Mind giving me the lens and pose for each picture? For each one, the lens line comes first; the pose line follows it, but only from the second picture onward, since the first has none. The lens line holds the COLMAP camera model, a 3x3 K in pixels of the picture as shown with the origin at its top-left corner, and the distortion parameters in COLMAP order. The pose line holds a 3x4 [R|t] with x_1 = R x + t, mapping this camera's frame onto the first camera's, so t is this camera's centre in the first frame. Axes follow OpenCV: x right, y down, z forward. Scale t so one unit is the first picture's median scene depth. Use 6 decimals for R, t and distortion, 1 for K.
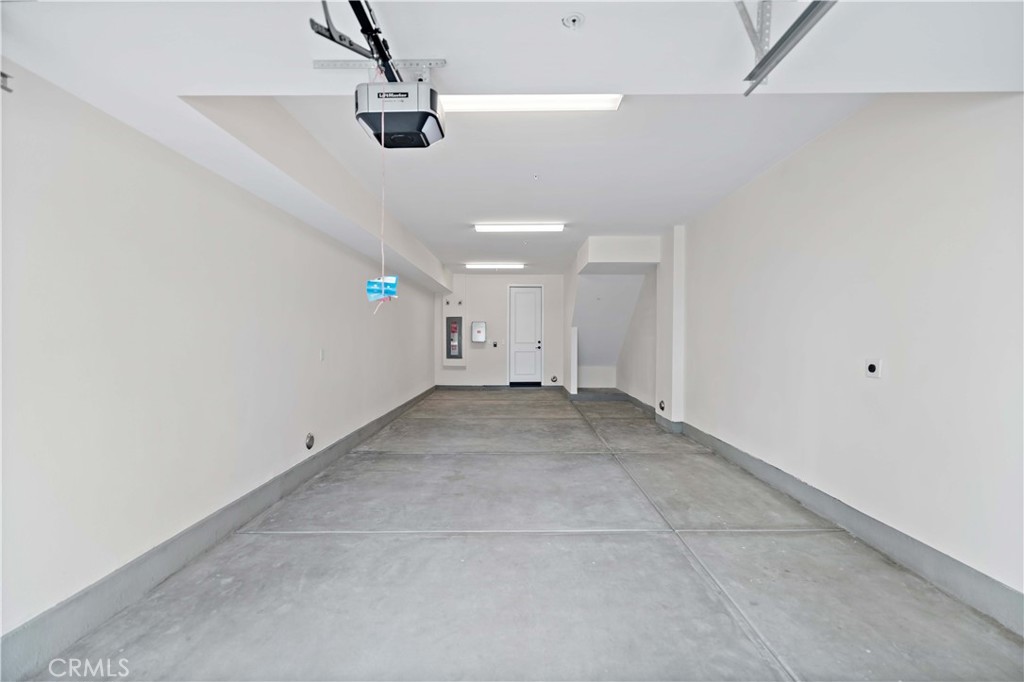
lens RADIAL K [[461.1, 0, 514.8], [0, 461.1, 335.8], [0, 0, 1]] dist [0.008333, -0.000458]
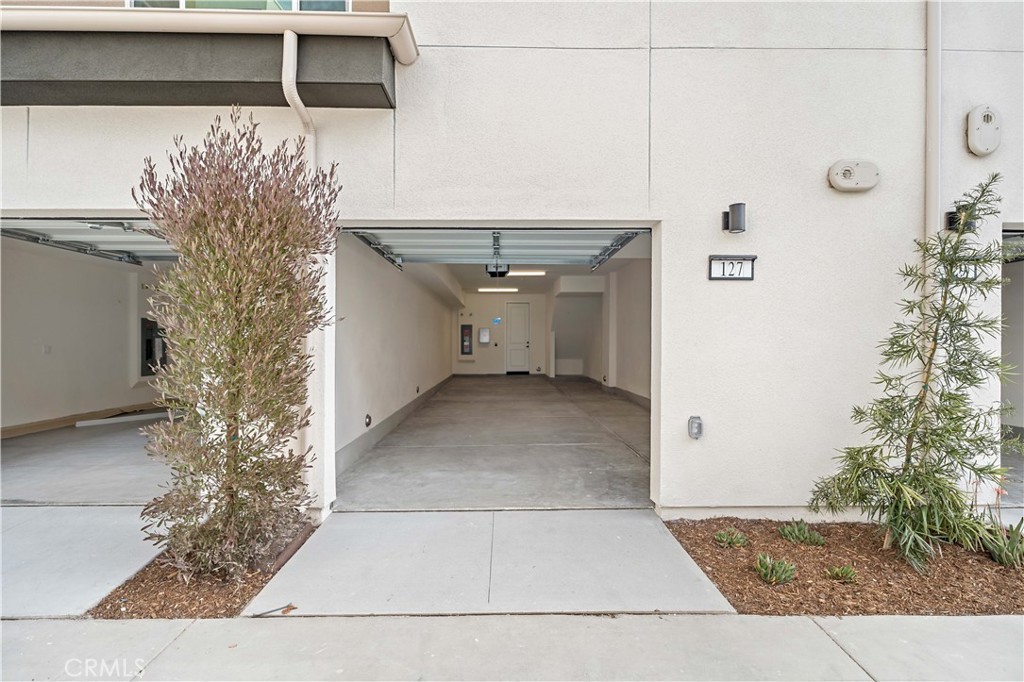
lens RADIAL K [[461.1, 0, 508.8], [0, 461.1, 343.0], [0, 0, 1]] dist [0.008333, -0.000458]
pose [[0.999622, -0.002088, 0.027396, -0.047595], [0.002020, 0.999995, 0.002530, 0.012370], [-0.027401, -0.002474, 0.999621, -0.435851]]
